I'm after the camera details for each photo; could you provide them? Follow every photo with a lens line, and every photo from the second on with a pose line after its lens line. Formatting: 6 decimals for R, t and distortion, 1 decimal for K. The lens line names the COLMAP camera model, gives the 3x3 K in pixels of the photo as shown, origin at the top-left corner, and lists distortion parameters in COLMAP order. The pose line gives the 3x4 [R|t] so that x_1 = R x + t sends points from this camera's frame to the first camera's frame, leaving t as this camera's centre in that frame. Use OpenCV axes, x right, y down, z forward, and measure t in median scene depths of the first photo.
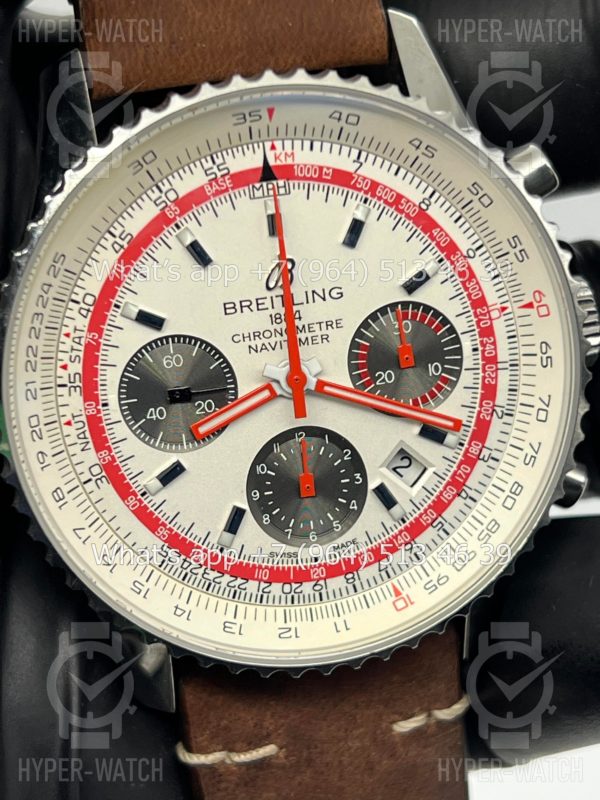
lens RADIAL K [[1895.9, 0, 298.9], [0, 1895.9, 402.0], [0, 0, 1]] dist [0.257697, 0.000000]
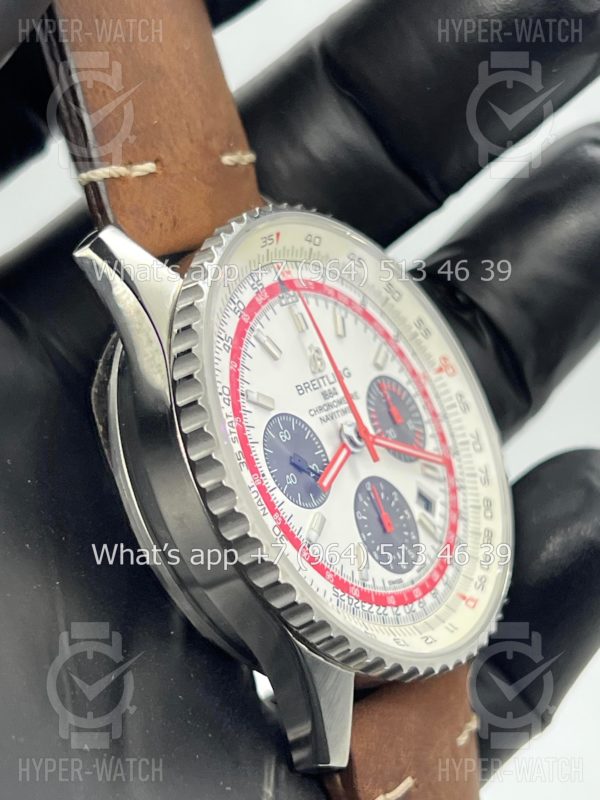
lens RADIAL K [[1895.9, 0, 300.6], [0, 1895.9, 405.3], [0, 0, 1]] dist [0.257697, 0.000000]
pose [[0.701417, -0.142962, 0.698267, -0.872219], [0.410583, 0.881844, -0.231888, 0.237003], [-0.582611, 0.449346, 0.677238, 0.186965]]
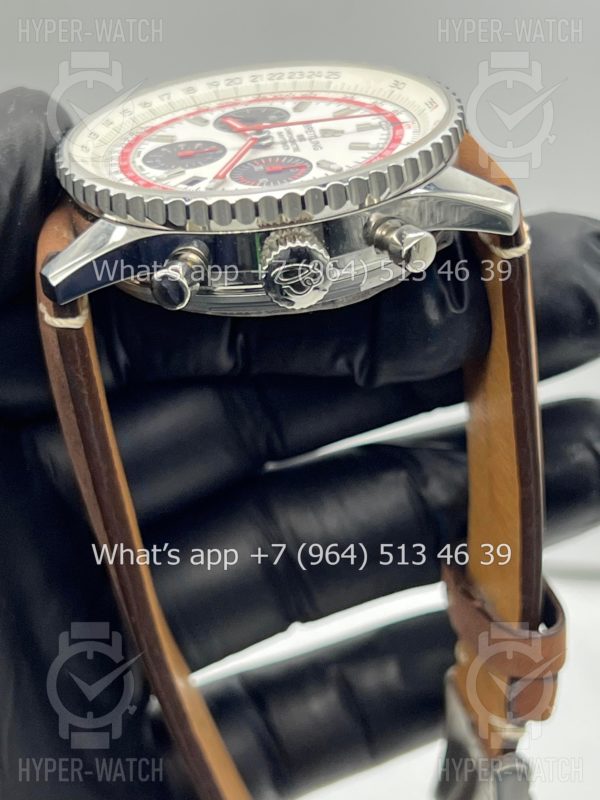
lens RADIAL K [[1895.9, 0, 298.8], [0, 1895.9, 401.3], [0, 0, 1]] dist [0.257697, 0.000000]
pose [[-0.005001, 0.295385, -0.955365, 1.469509], [-0.999630, -0.027004, -0.003116, -0.043590], [-0.026719, 0.954997, 0.295411, 0.756059]]
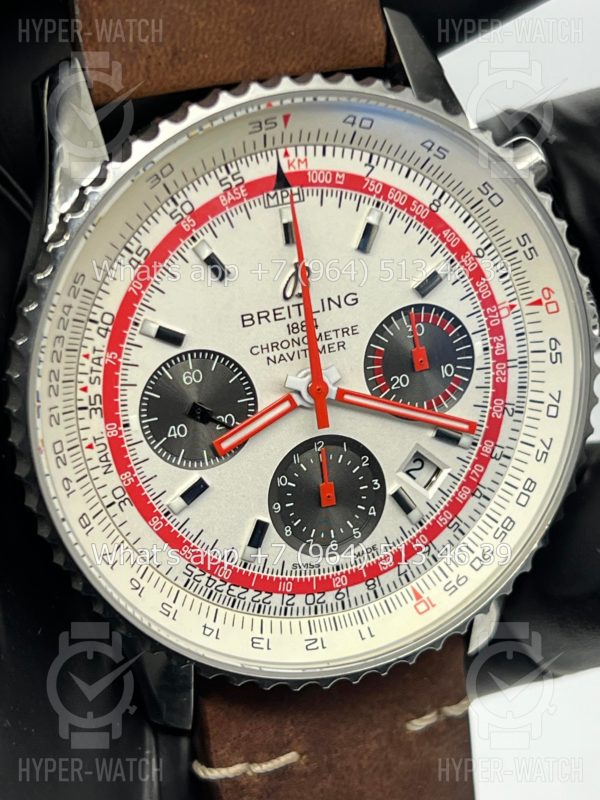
lens RADIAL K [[1895.9, 0, 287.0], [0, 1895.9, 406.8], [0, 0, 1]] dist [0.257697, 0.000000]
pose [[0.988701, -0.050013, 0.141310, -0.155607], [0.044330, 0.998087, 0.043088, -0.045692], [-0.143195, -0.036337, 0.989027, 0.028047]]
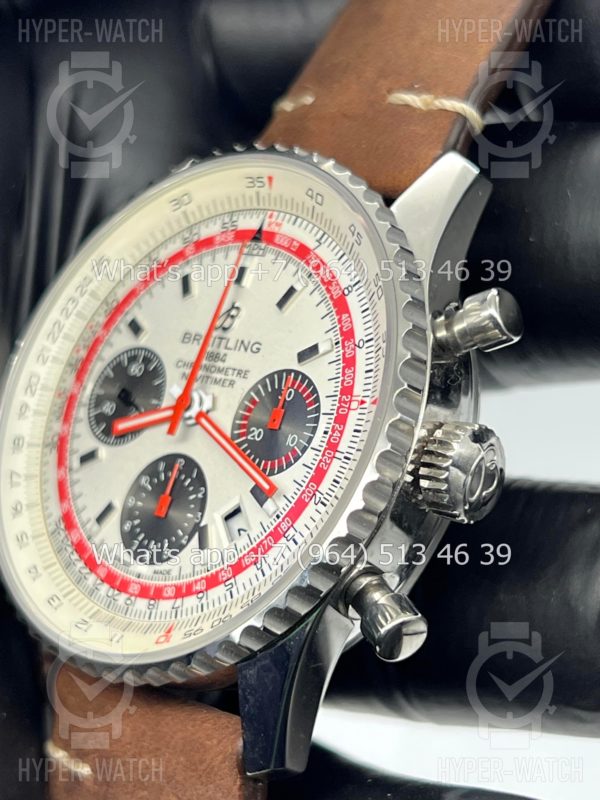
lens RADIAL K [[1895.9, 0, 299.0], [0, 1895.9, 399.5], [0, 0, 1]] dist [0.257697, 0.000000]
pose [[0.560960, 0.177507, -0.808589, 0.900641], [-0.497234, 0.853171, -0.157663, 0.123419], [0.661878, 0.490500, 0.566857, 0.426957]]
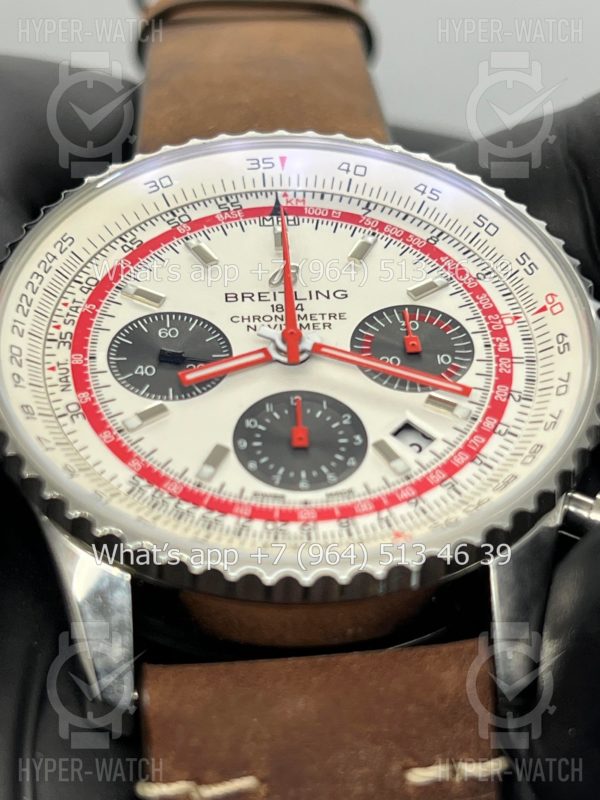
lens RADIAL K [[1895.9, 0, 291.8], [0, 1895.9, 399.4], [0, 0, 1]] dist [0.257697, 0.000000]
pose [[0.988058, -0.055744, -0.143646, 0.133482], [-0.076339, 0.632702, -0.770624, 0.741132], [0.133843, 0.772387, 0.620890, 0.426071]]
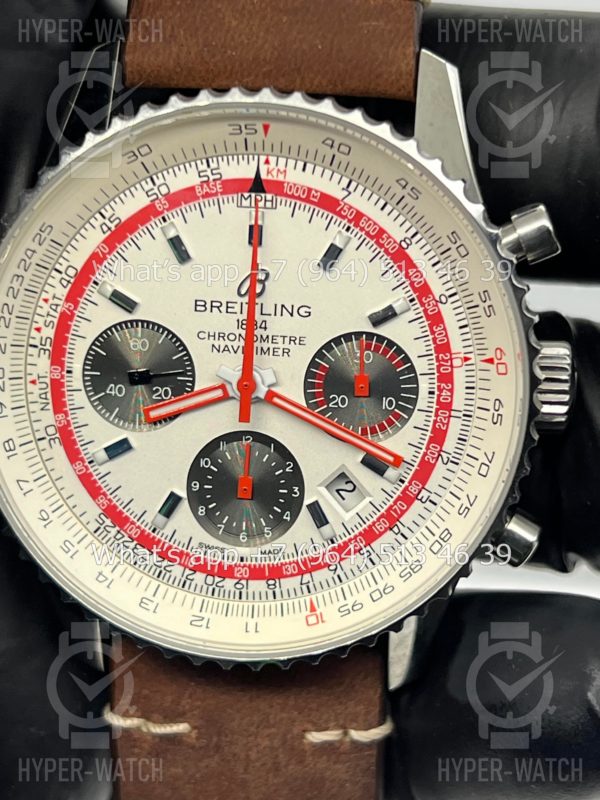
lens RADIAL K [[1895.9, 0, 301.7], [0, 1895.9, 400.8], [0, 0, 1]] dist [0.257697, 0.000000]
pose [[0.951869, 0.205769, -0.227167, 0.262884], [-0.202162, 0.978564, 0.039291, -0.050112], [0.230382, 0.008524, 0.973063, -0.003662]]
